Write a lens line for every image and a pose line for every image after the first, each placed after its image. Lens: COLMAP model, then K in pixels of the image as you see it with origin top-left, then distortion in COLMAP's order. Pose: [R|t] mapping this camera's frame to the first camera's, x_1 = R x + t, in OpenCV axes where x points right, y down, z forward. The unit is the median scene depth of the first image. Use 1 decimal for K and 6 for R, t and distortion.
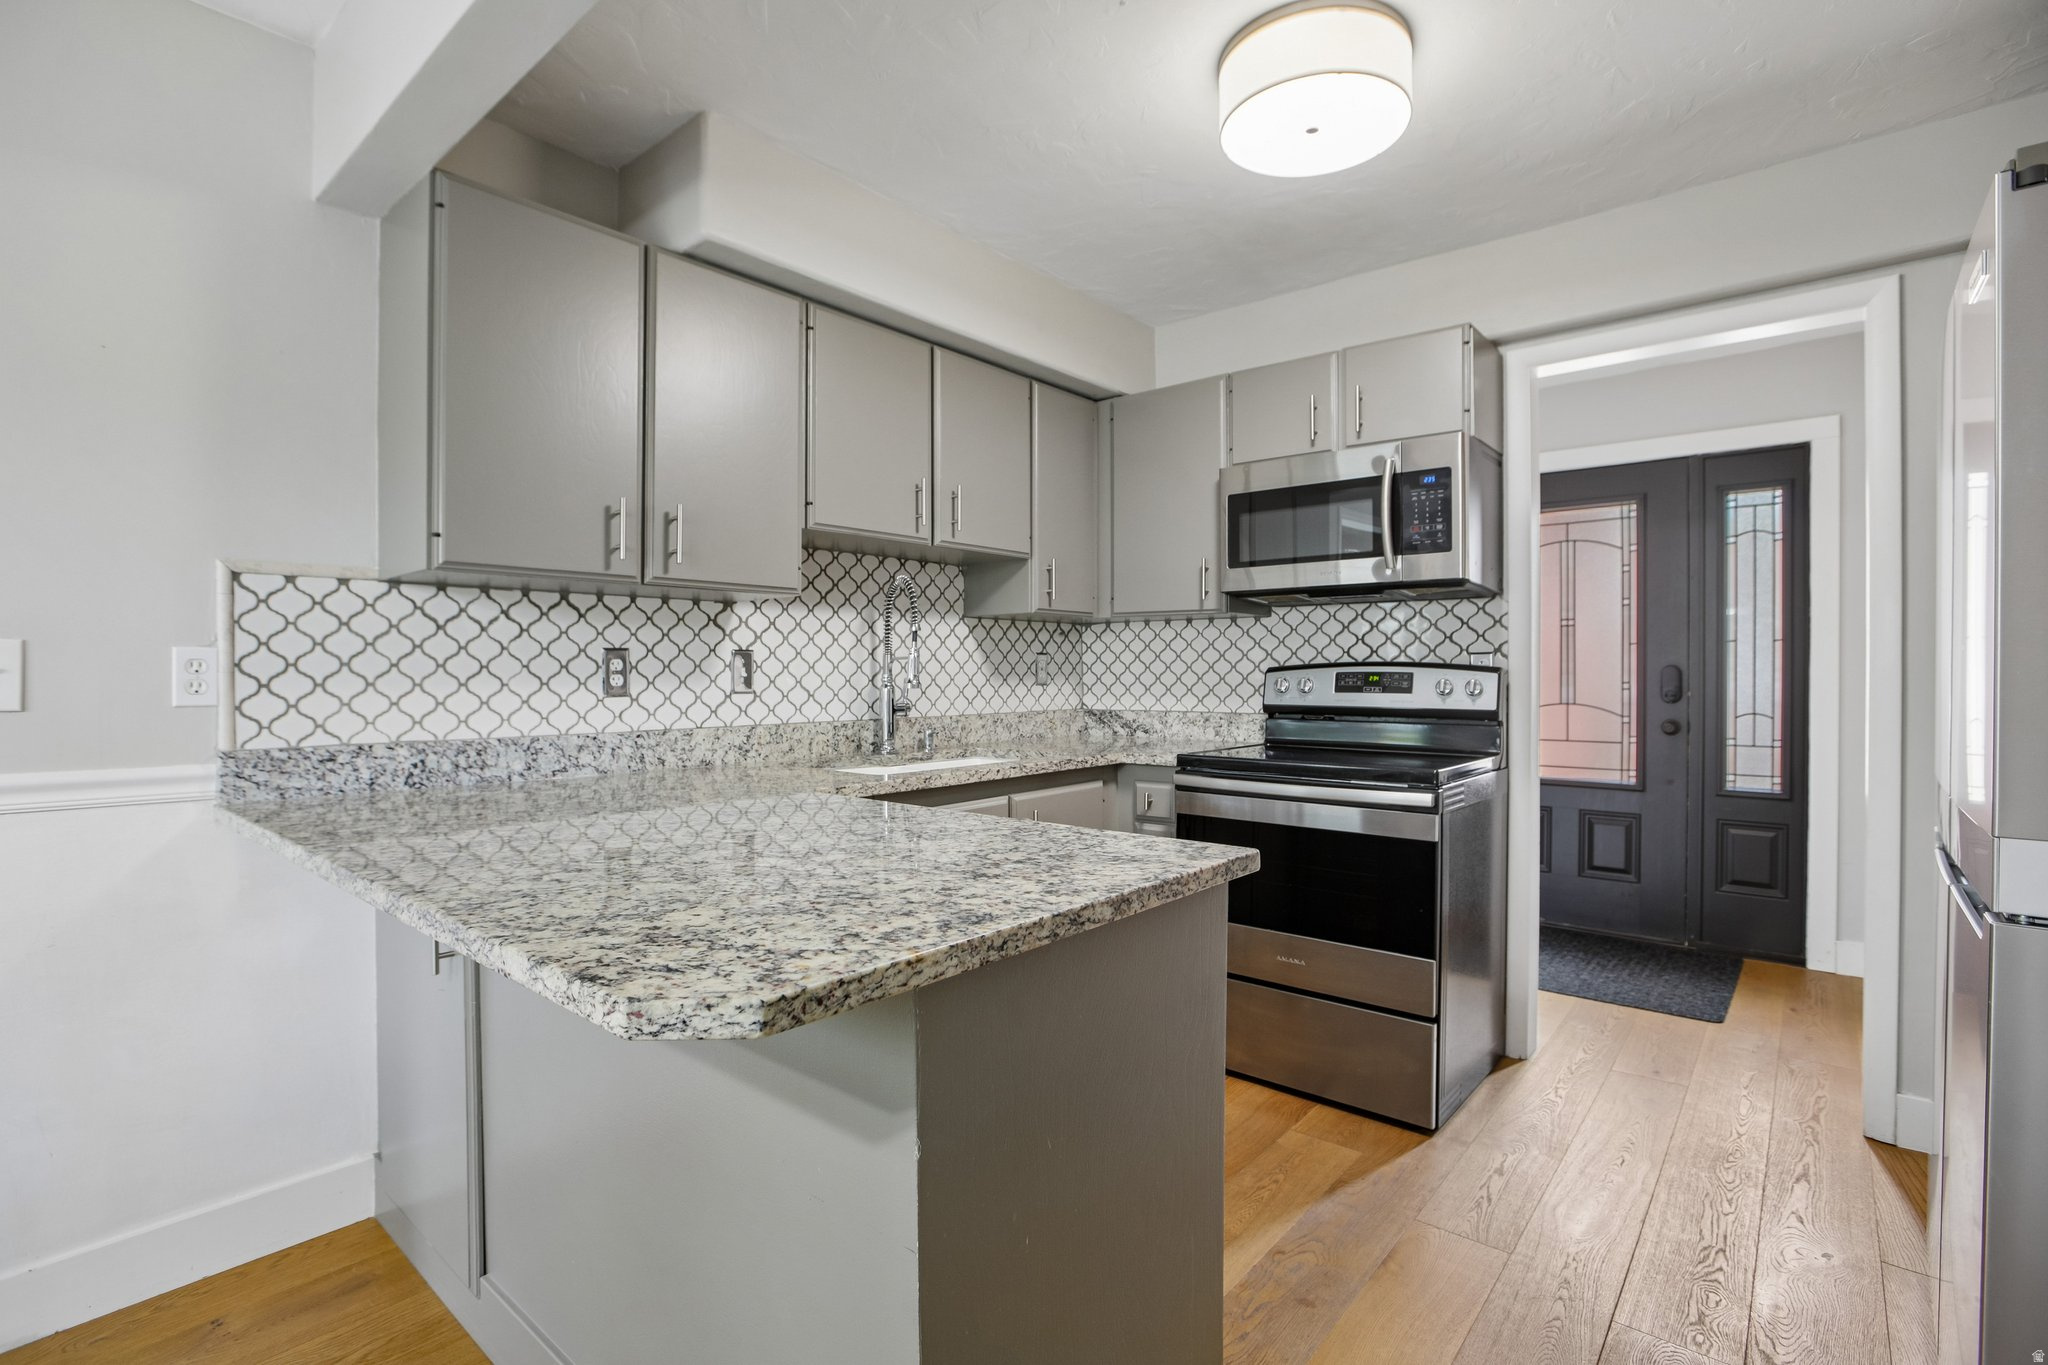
lens RADIAL K [[964.8, 0, 1022.5], [0, 964.8, 677.9], [0, 0, 1]] dist [-0.033759, 0.005901]
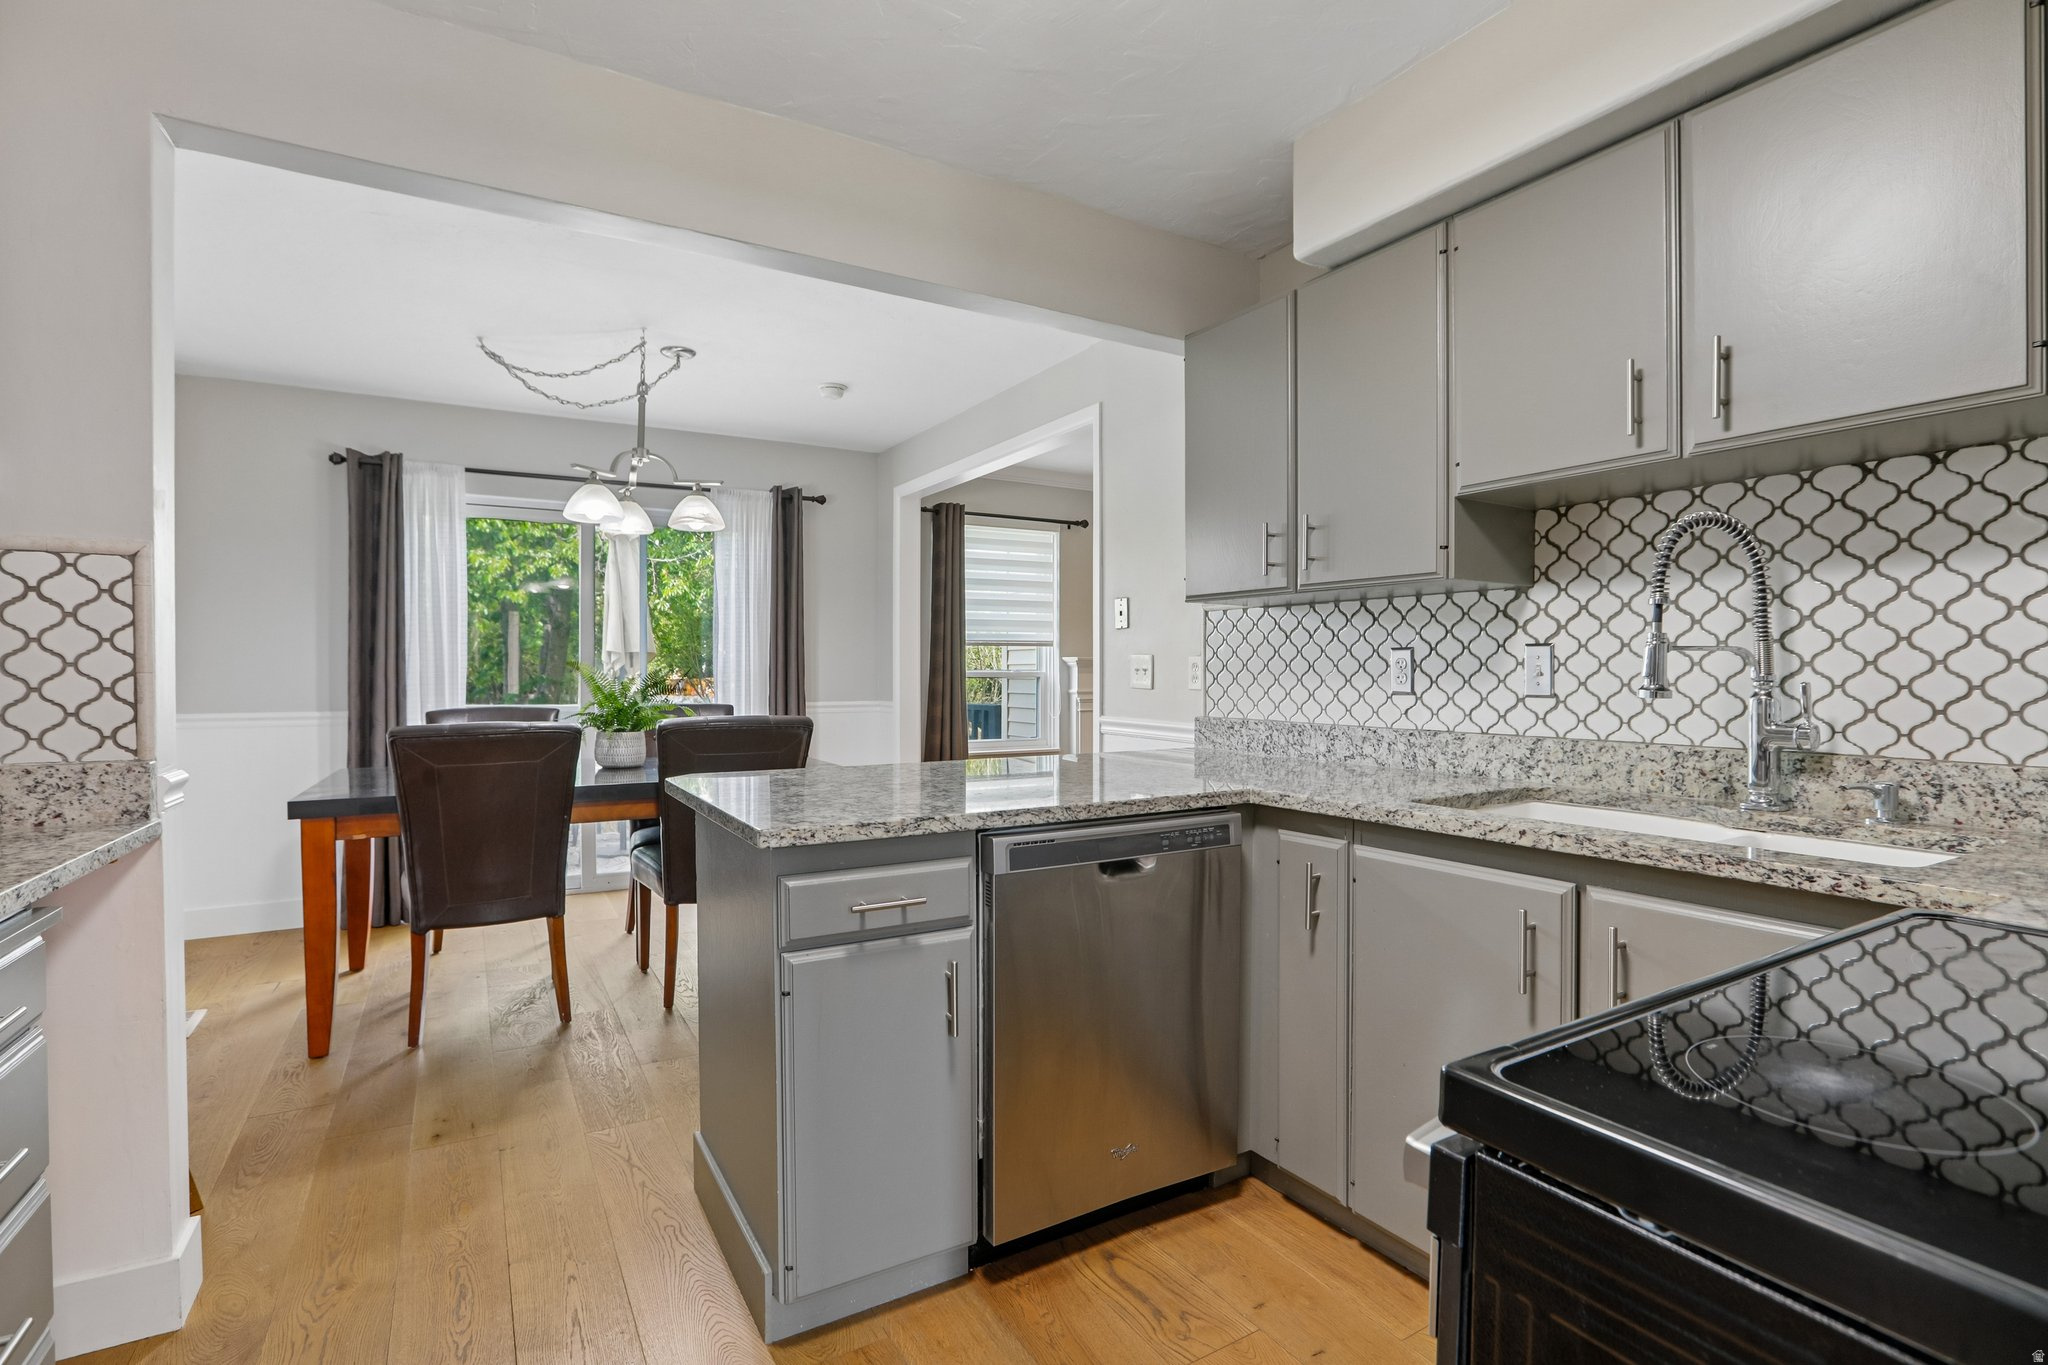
lens RADIAL K [[994.4, 0, 1023.4], [0, 994.4, 674.8], [0, 0, 1]] dist [-0.002852, 0.000365]
pose [[-0.320936, 0.006726, -0.947077, 0.702789], [-0.004447, 0.999953, 0.008609, -0.008814], [0.947090, 0.006974, -0.320891, 0.929113]]
